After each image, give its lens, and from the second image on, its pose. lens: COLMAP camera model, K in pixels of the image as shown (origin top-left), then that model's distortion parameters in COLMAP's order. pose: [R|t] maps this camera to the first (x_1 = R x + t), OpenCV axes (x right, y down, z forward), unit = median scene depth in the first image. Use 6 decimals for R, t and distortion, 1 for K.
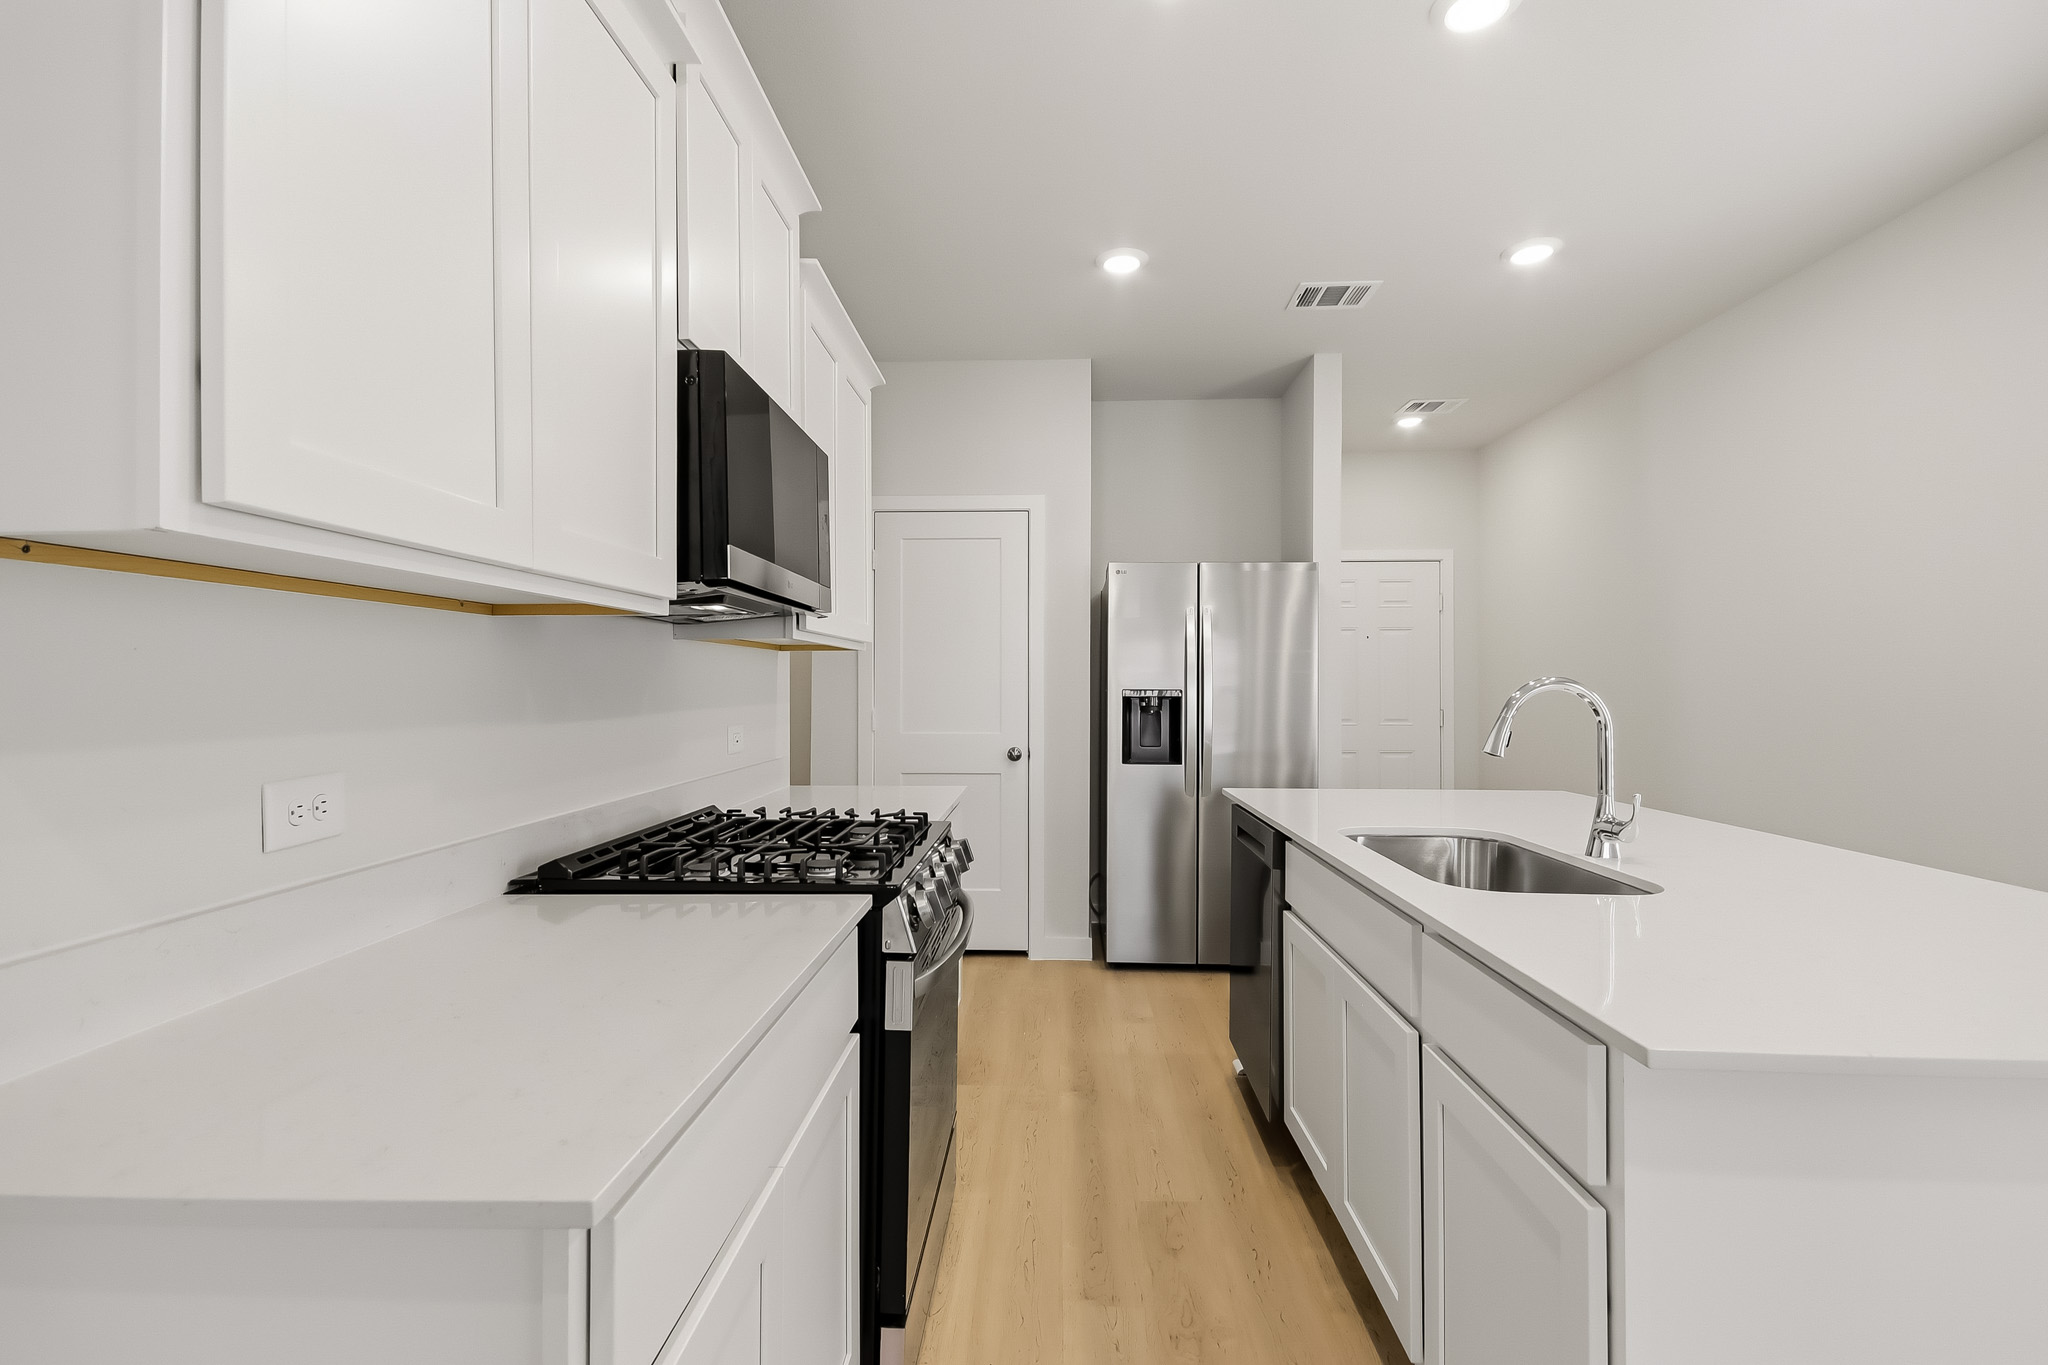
lens RADIAL K [[955.2, 0, 1016.7], [0, 955.2, 679.3], [0, 0, 1]] dist [0.027373, -0.000040]
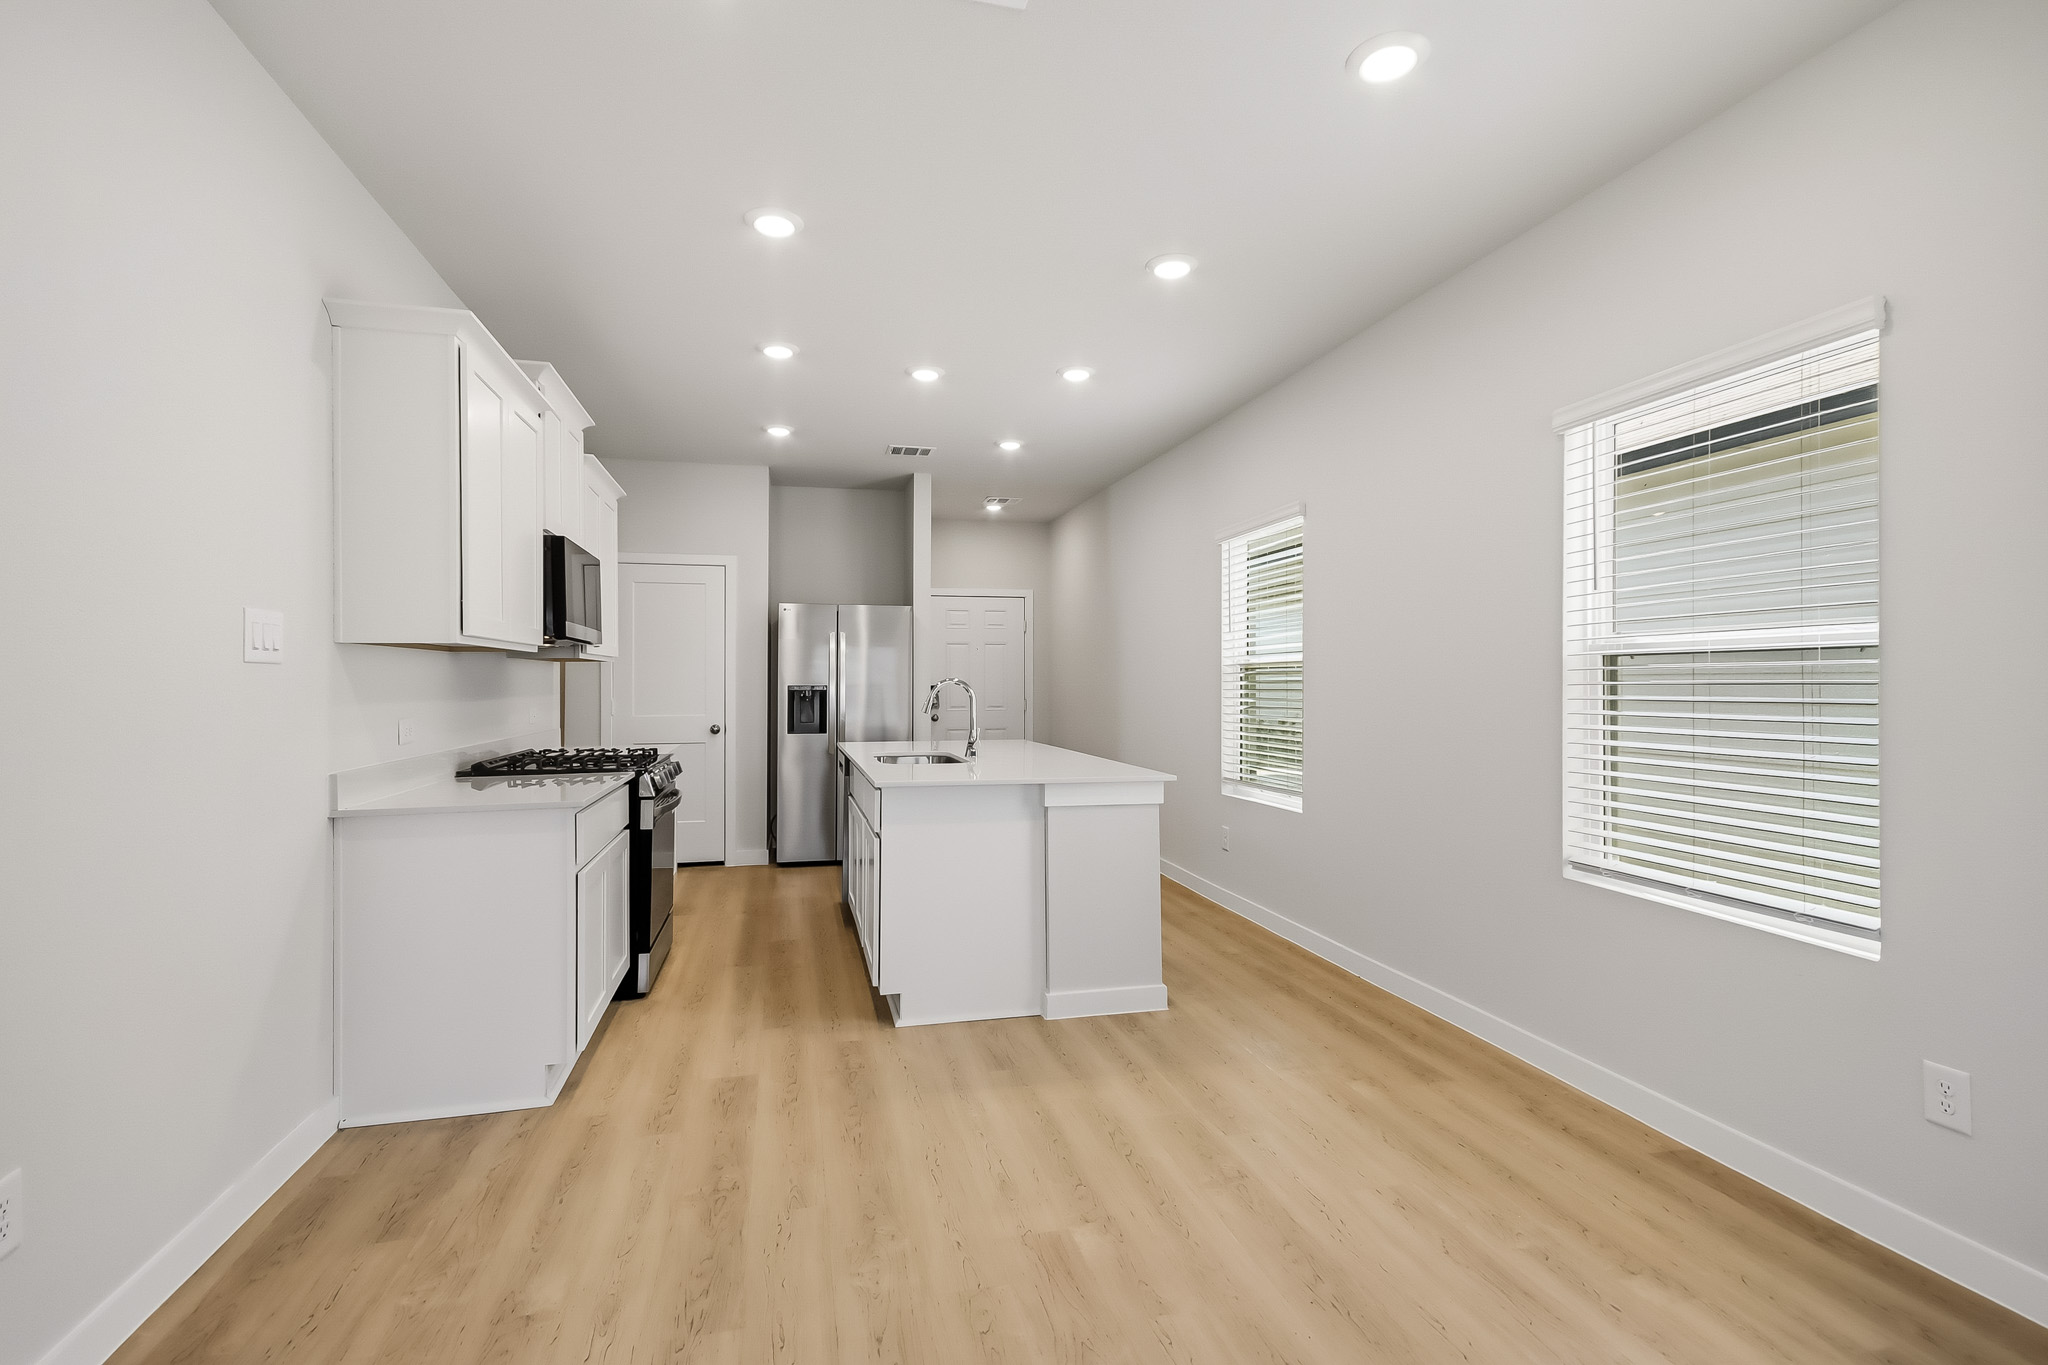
lens RADIAL K [[955.2, 0, 1016.7], [0, 955.2, 679.3], [0, 0, 1]] dist [0.027373, -0.000040]
pose [[0.961098, -0.000829, 0.276207, 0.050386], [0.000188, 0.999997, 0.002350, -0.004372], [-0.276208, -0.002207, 0.961095, -0.763647]]
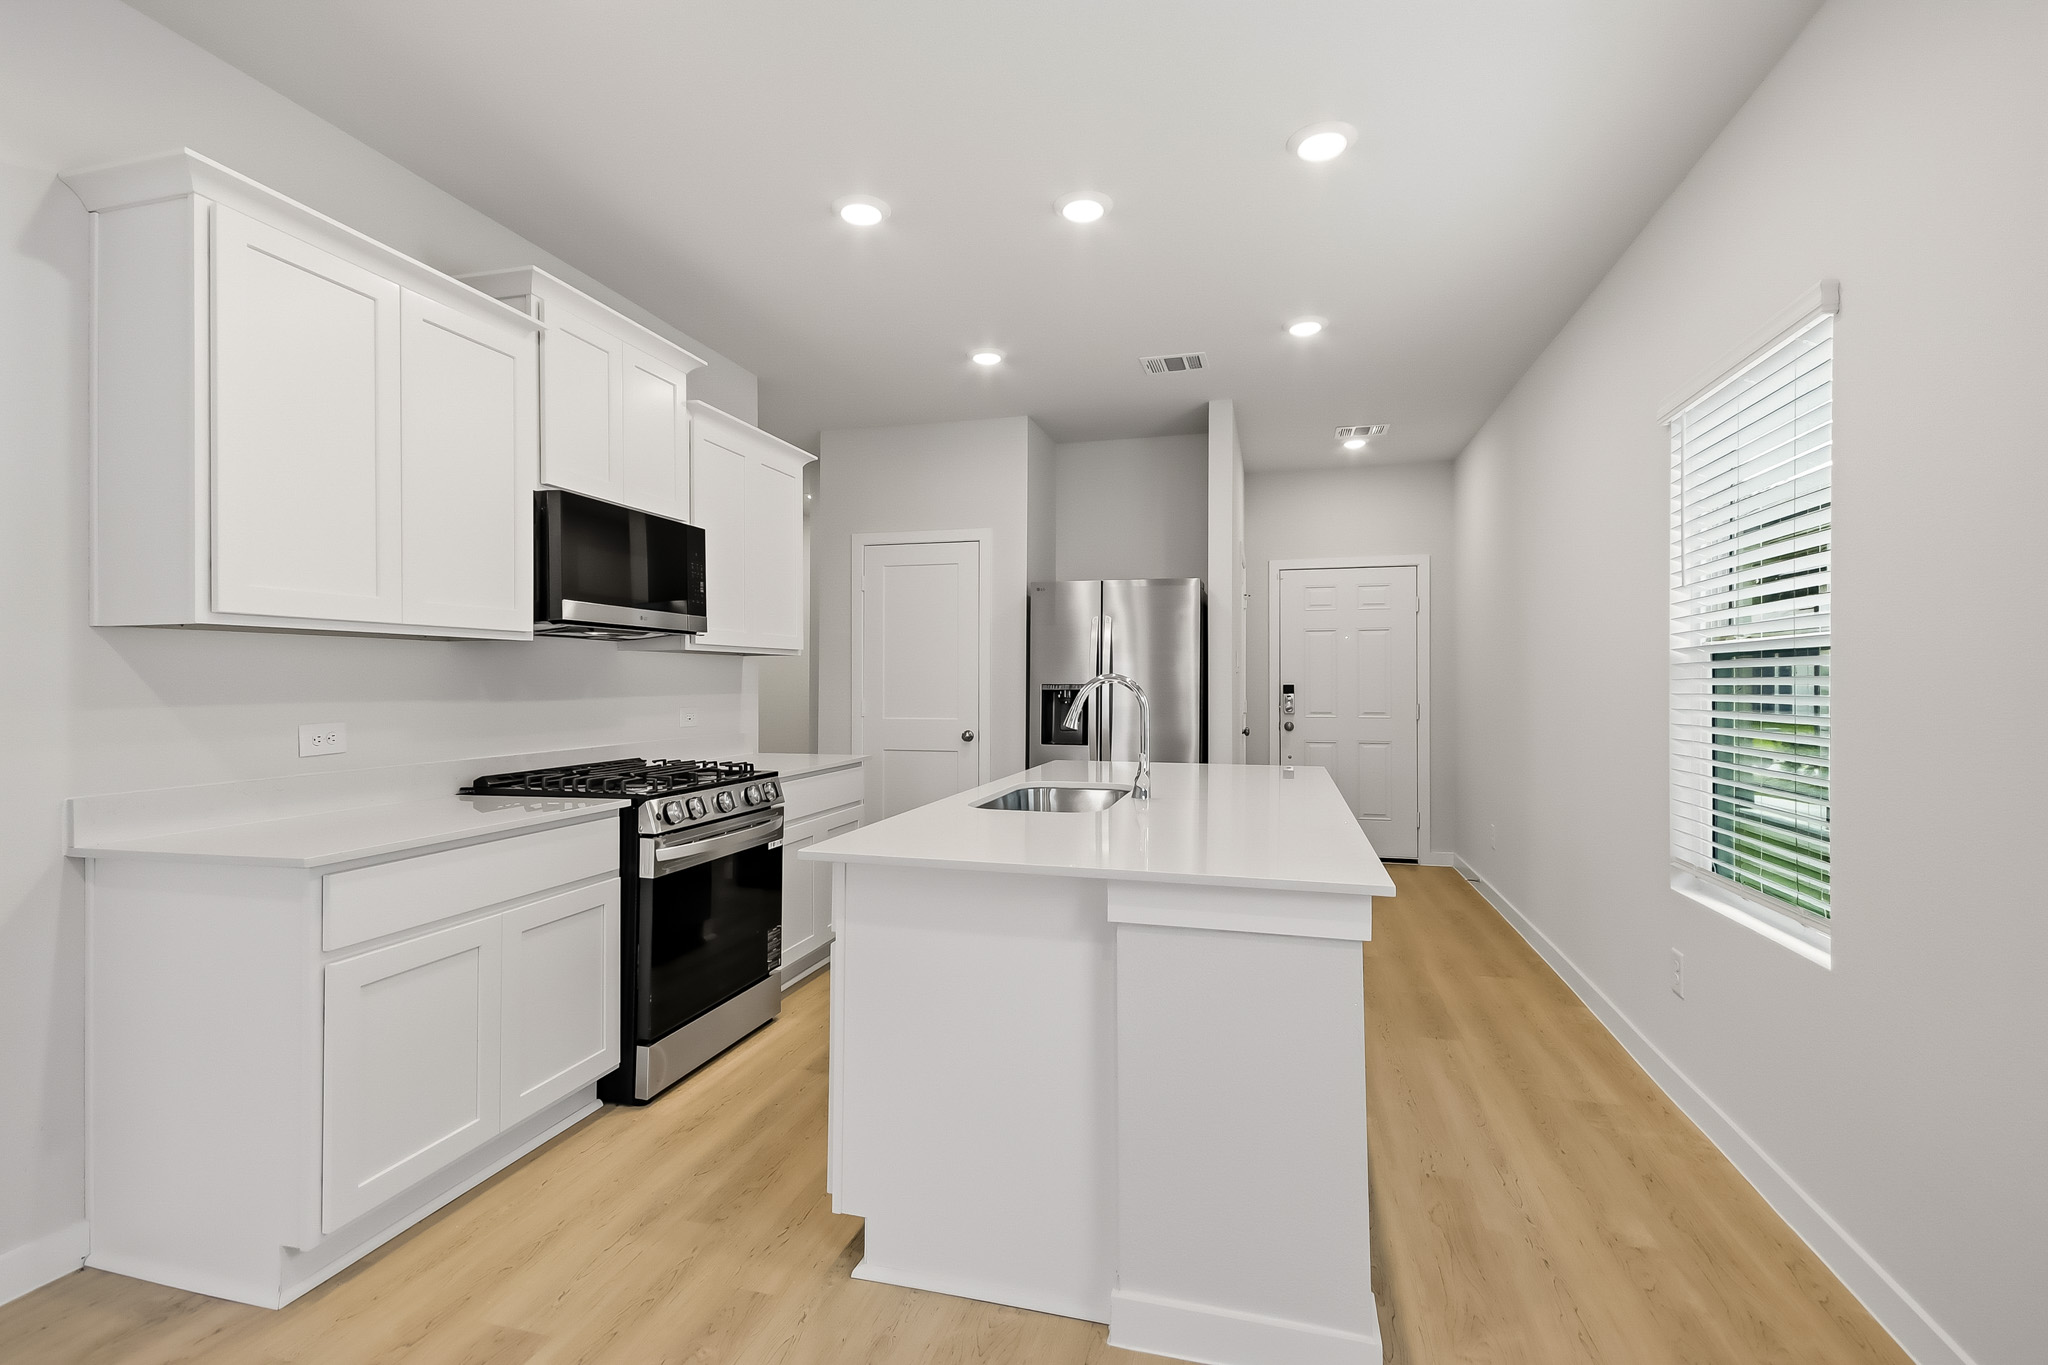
lens RADIAL K [[955.2, 0, 1016.7], [0, 955.2, 679.3], [0, 0, 1]] dist [0.027373, -0.000040]
pose [[0.974602, -0.000101, -0.223945, 0.462229], [0.001036, 0.999991, 0.004059, -0.001315], [0.223942, -0.004188, 0.974593, -0.276602]]
